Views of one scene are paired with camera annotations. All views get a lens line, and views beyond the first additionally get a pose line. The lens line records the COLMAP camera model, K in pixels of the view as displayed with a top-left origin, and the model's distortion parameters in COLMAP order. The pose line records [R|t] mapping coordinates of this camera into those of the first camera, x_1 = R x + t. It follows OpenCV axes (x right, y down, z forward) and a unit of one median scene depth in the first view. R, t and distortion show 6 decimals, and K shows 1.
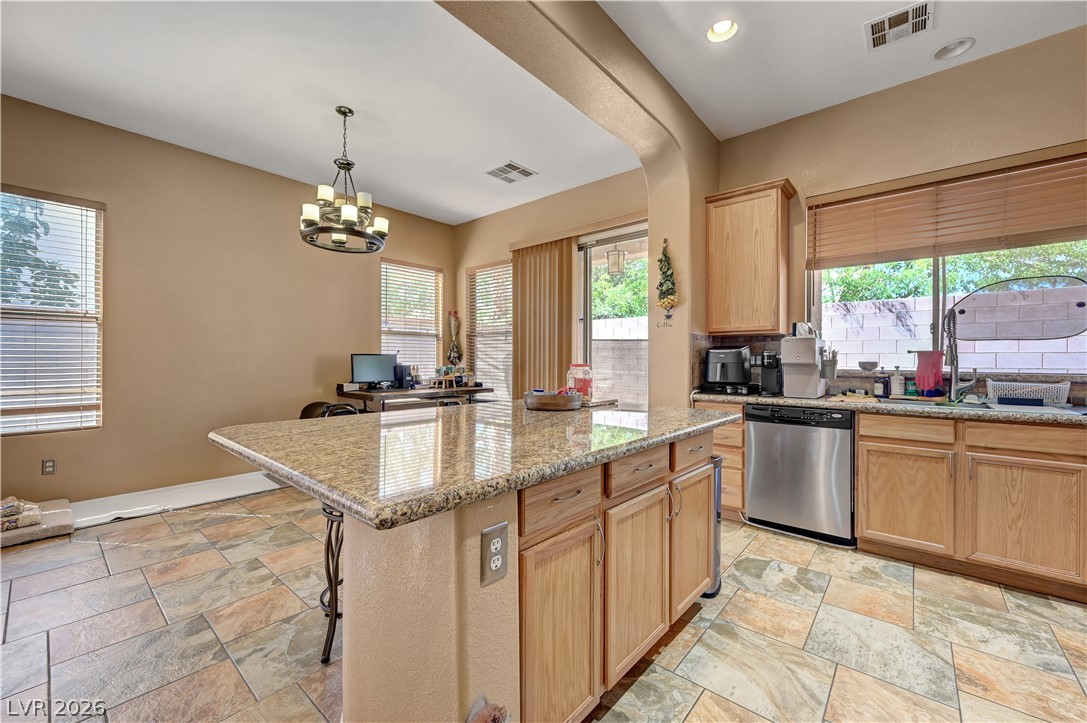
lens RADIAL K [[430.4, 0, 542.2], [0, 430.4, 363.5], [0, 0, 1]] dist [-0.001694, 0.000538]
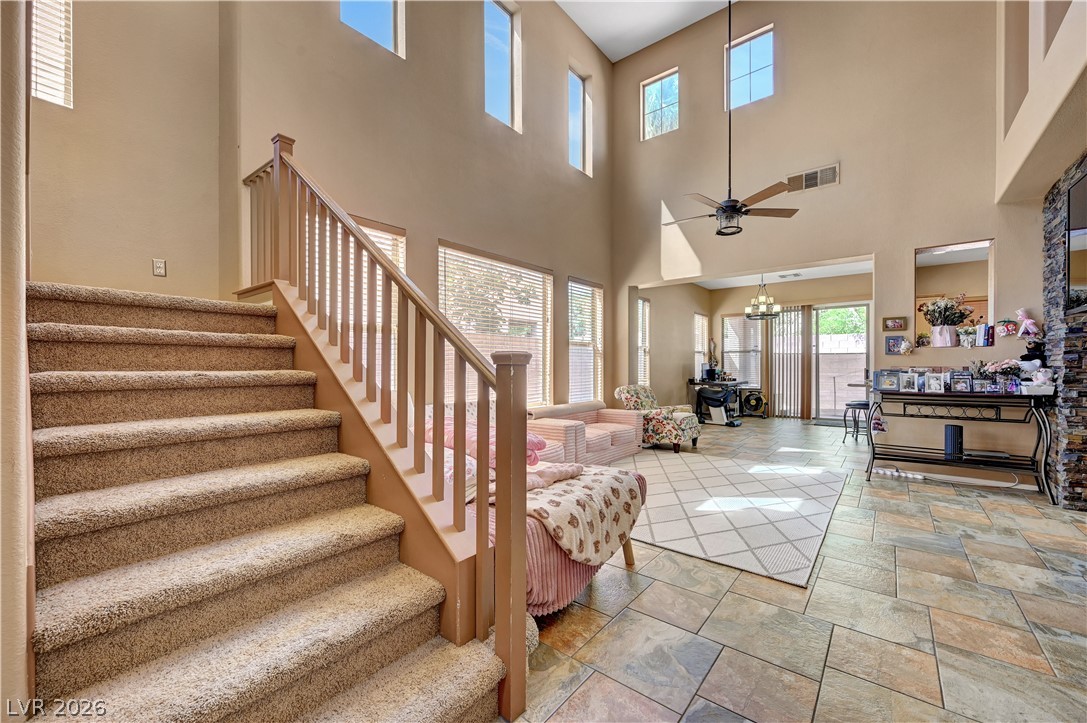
lens RADIAL K [[430.4, 0, 539.7], [0, 430.4, 365.9], [0, 0, 1]] dist [-0.001694, 0.000538]
pose [[0.999297, -0.001003, 0.037470, -1.800616], [0.001138, 0.999993, -0.003572, -0.004731], [-0.037466, 0.003612, 0.999291, -1.366245]]
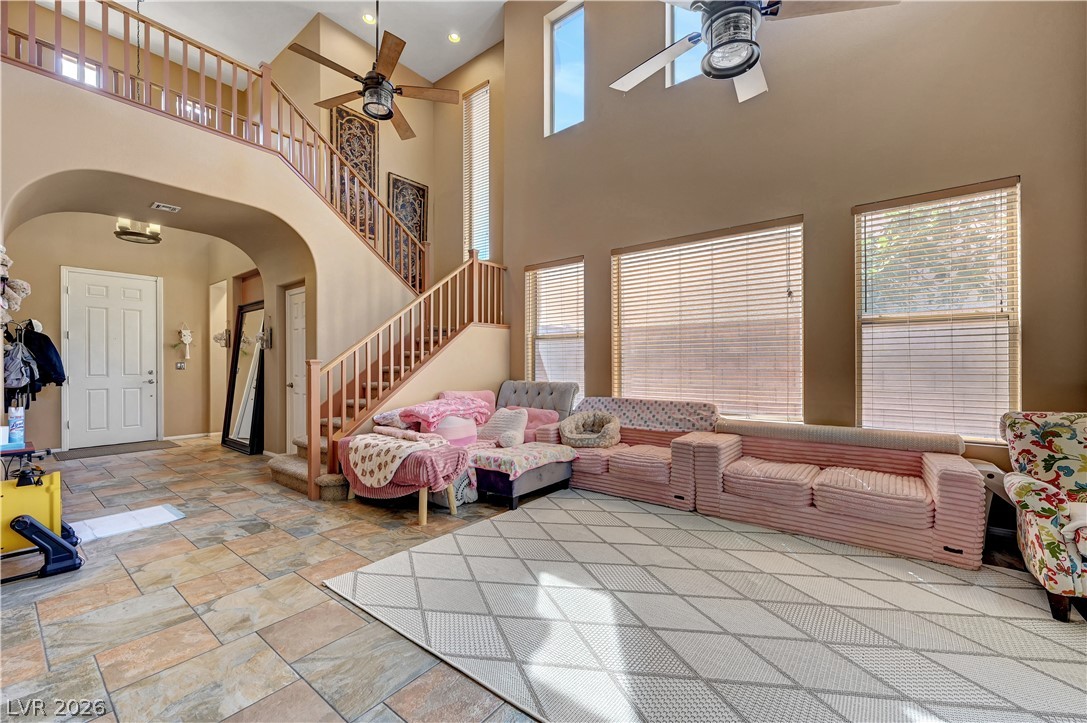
lens RADIAL K [[430.4, 0, 548.8], [0, 430.4, 361.8], [0, 0, 1]] dist [-0.001694, 0.000538]
pose [[0.070014, -0.003421, -0.997540, -0.601747], [0.001346, 0.999994, -0.003335, -0.010607], [0.997545, -0.001109, 0.070018, -0.354873]]
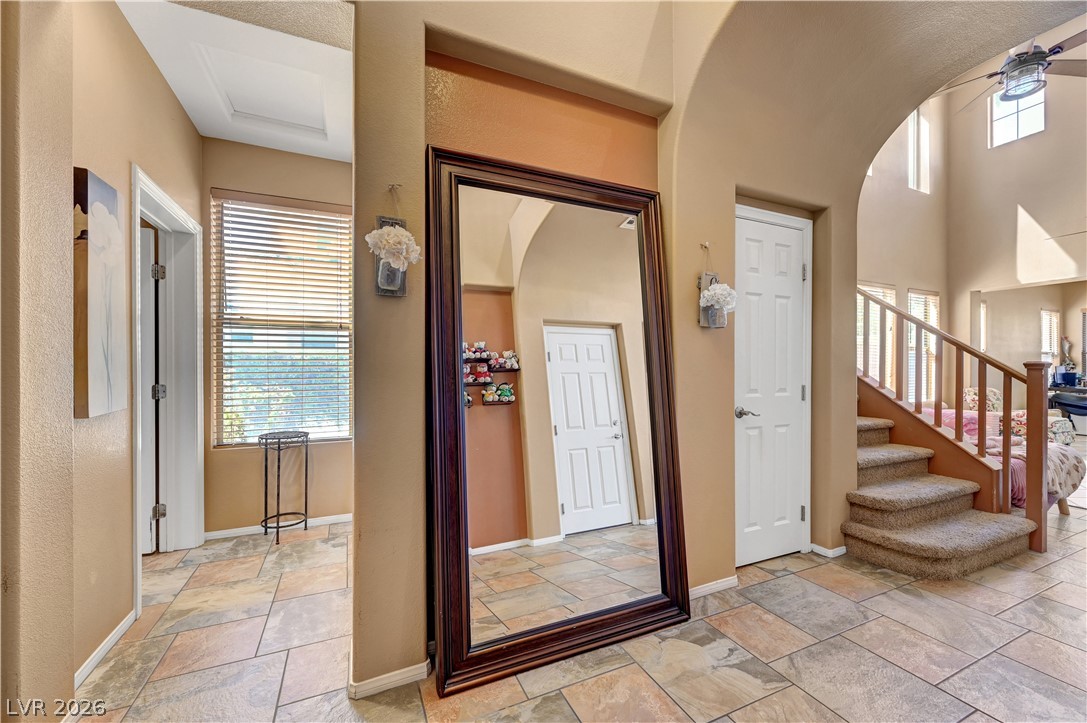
lens RADIAL K [[430.4, 0, 543.3], [0, 430.4, 363.4], [0, 0, 1]] dist [-0.001694, 0.000538]
pose [[0.915473, -0.001930, -0.402374, -2.371595], [-0.003363, 0.999917, -0.012447, -0.004936], [0.402365, 0.012749, 0.915391, -2.104189]]
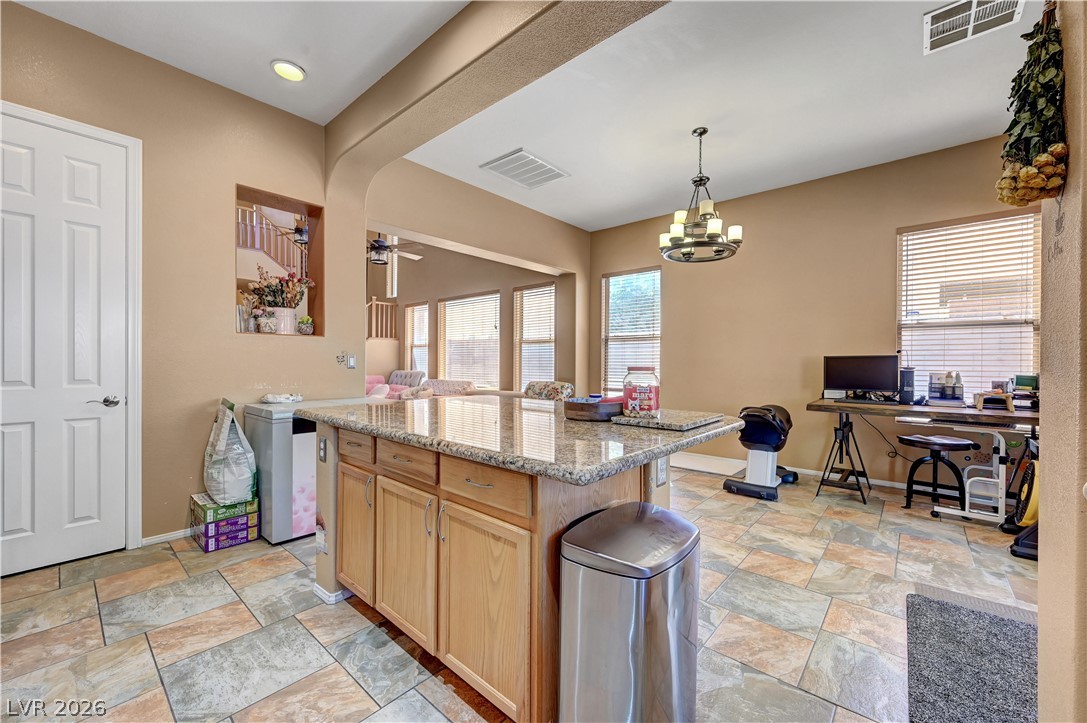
lens RADIAL K [[430.4, 0, 554.5], [0, 430.4, 364.4], [0, 0, 1]] dist [-0.001694, 0.000538]
pose [[0.010259, 0.002782, -0.999944, 0.624648], [-0.010075, 0.999946, 0.002678, -0.003183], [0.999897, 0.010047, 0.010287, 0.641653]]
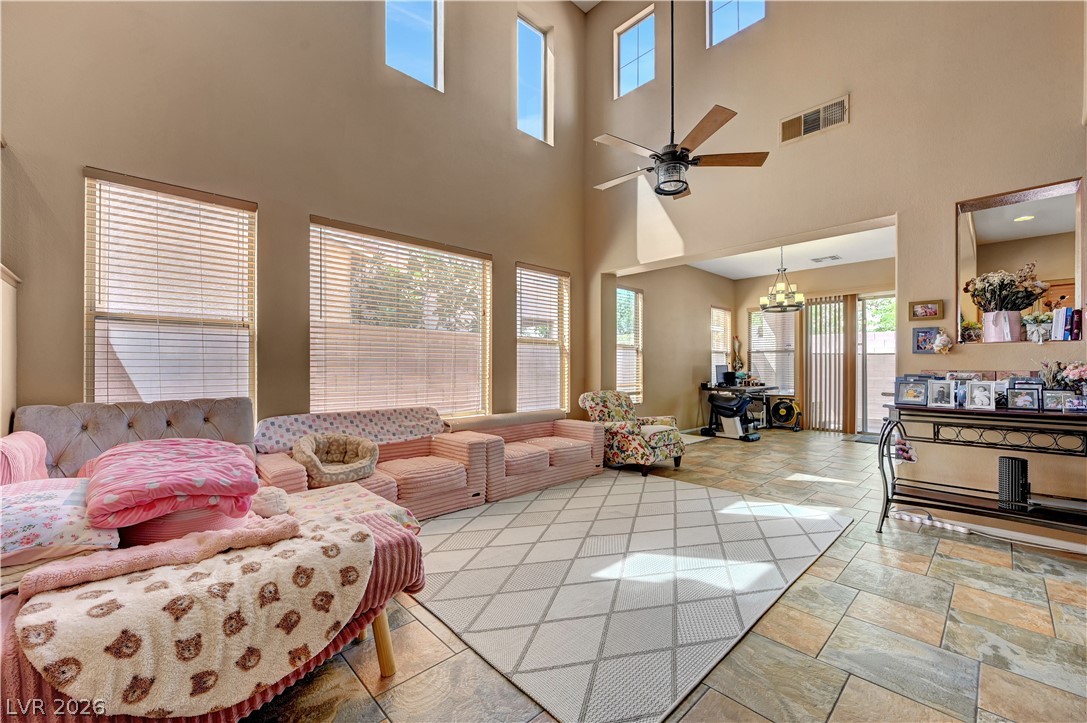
lens RADIAL K [[430.4, 0, 543.2], [0, 430.4, 366.0], [0, 0, 1]] dist [-0.001694, 0.000538]
pose [[0.995593, 0.001102, -0.093771, -1.370673], [-0.001748, 0.999975, -0.006817, -0.008101], [0.093761, 0.006951, 0.995570, -1.074964]]
